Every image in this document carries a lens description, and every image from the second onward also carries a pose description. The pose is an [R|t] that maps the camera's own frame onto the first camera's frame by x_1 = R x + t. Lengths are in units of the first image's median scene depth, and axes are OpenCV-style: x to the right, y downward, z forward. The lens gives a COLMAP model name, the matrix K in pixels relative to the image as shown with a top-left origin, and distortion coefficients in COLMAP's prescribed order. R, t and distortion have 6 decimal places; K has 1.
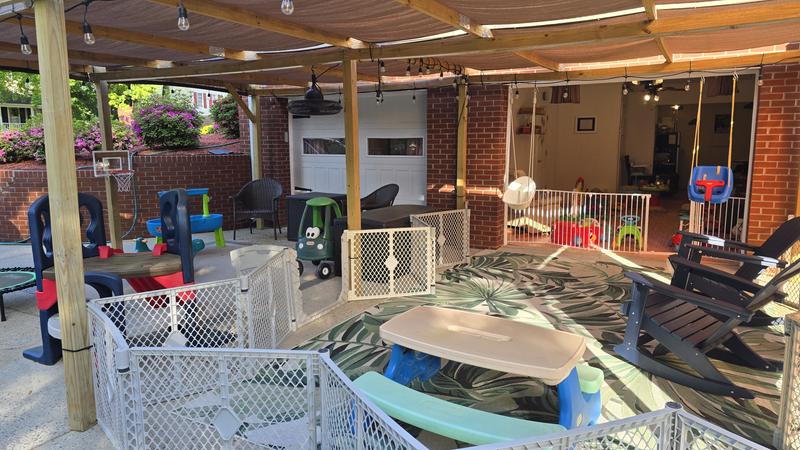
lens RADIAL K [[532.5, 0, 401.3], [0, 532.5, 220.9], [0, 0, 1]] dist [0.077543, -0.084047]
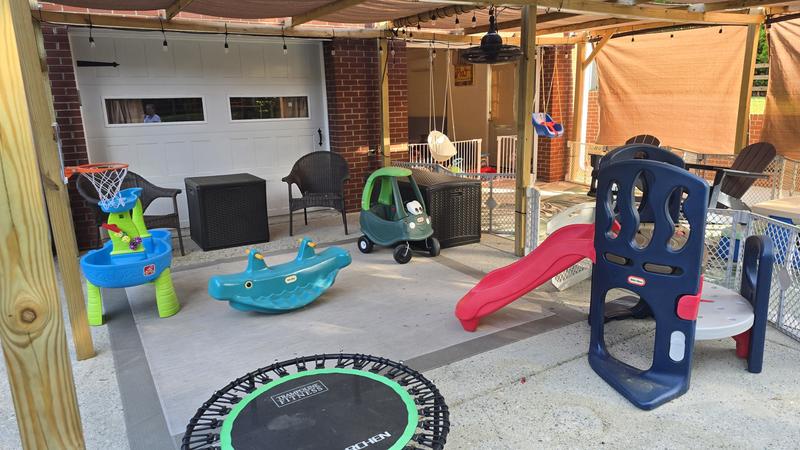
lens RADIAL K [[532.5, 0, 401.3], [0, 532.5, 220.9], [0, 0, 1]] dist [0.077543, -0.084047]
pose [[0.485392, -0.199897, 0.851138, -0.659723], [0.155258, 0.977747, 0.141091, -0.056973], [-0.860401, 0.063661, 0.505626, 0.440237]]
